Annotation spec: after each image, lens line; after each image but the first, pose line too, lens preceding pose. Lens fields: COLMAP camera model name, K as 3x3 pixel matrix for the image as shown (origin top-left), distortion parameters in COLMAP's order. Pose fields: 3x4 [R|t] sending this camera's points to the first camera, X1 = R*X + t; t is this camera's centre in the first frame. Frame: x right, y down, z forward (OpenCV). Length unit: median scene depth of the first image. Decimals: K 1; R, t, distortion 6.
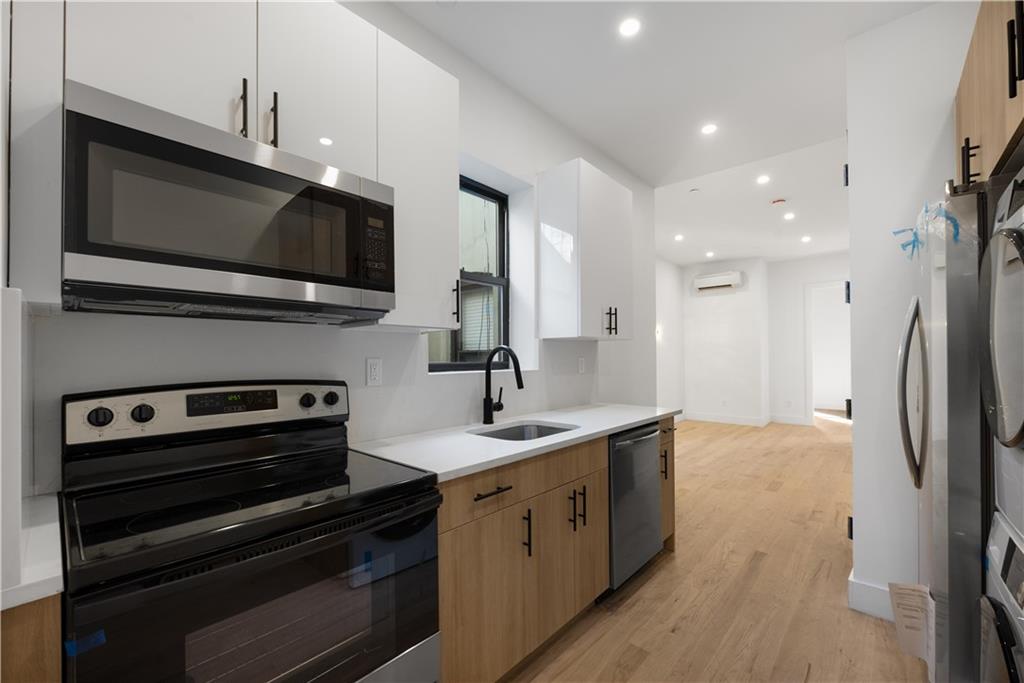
lens RADIAL K [[416.0, 0, 520.5], [0, 416.0, 350.0], [0, 0, 1]] dist [-0.002706, 0.000088]
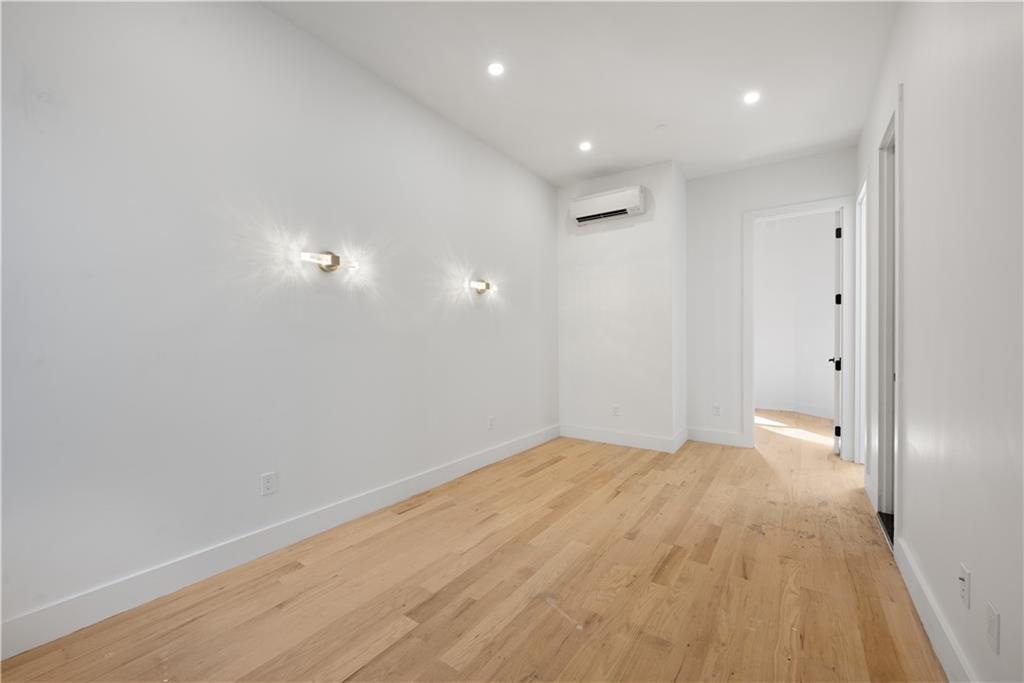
lens RADIAL K [[416.0, 0, 512.5], [0, 416.0, 343.6], [0, 0, 1]] dist [-0.002706, 0.000088]
pose [[0.993245, 0.000105, 0.116034, 0.288246], [-0.002998, 0.999689, 0.024759, 0.015804], [-0.115995, -0.024939, 0.992937, 0.447372]]
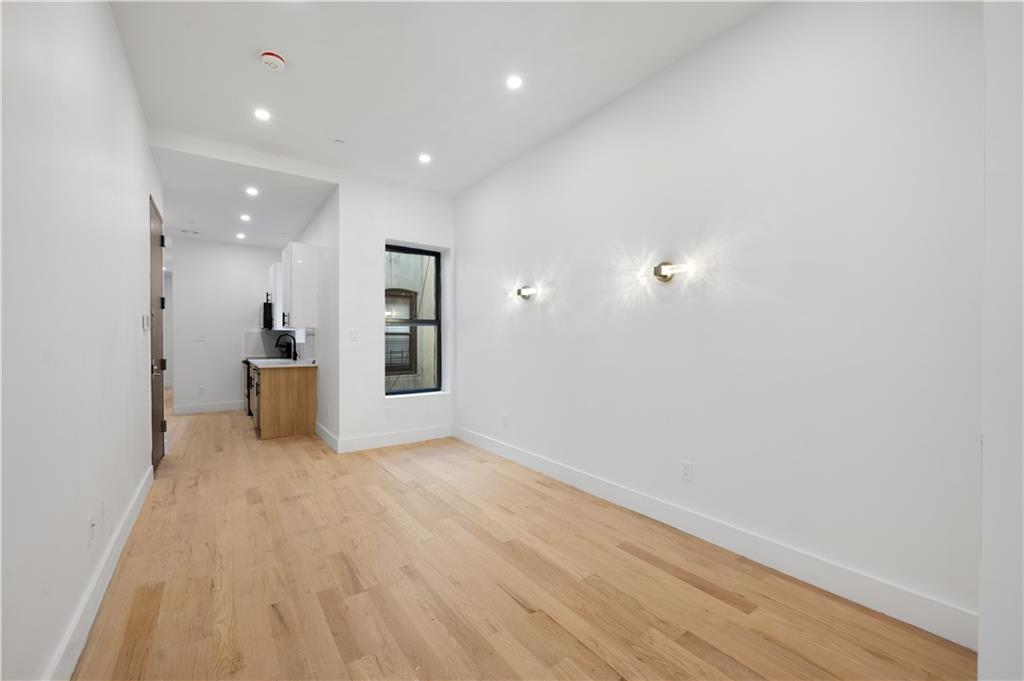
lens RADIAL K [[416.0, 0, 517.5], [0, 416.0, 345.5], [0, 0, 1]] dist [-0.002706, 0.000088]
pose [[-0.221411, 0.017970, -0.975015, 0.699045], [0.017627, 0.999741, 0.014423, 0.016454], [0.975021, -0.013994, -0.221670, 0.918471]]
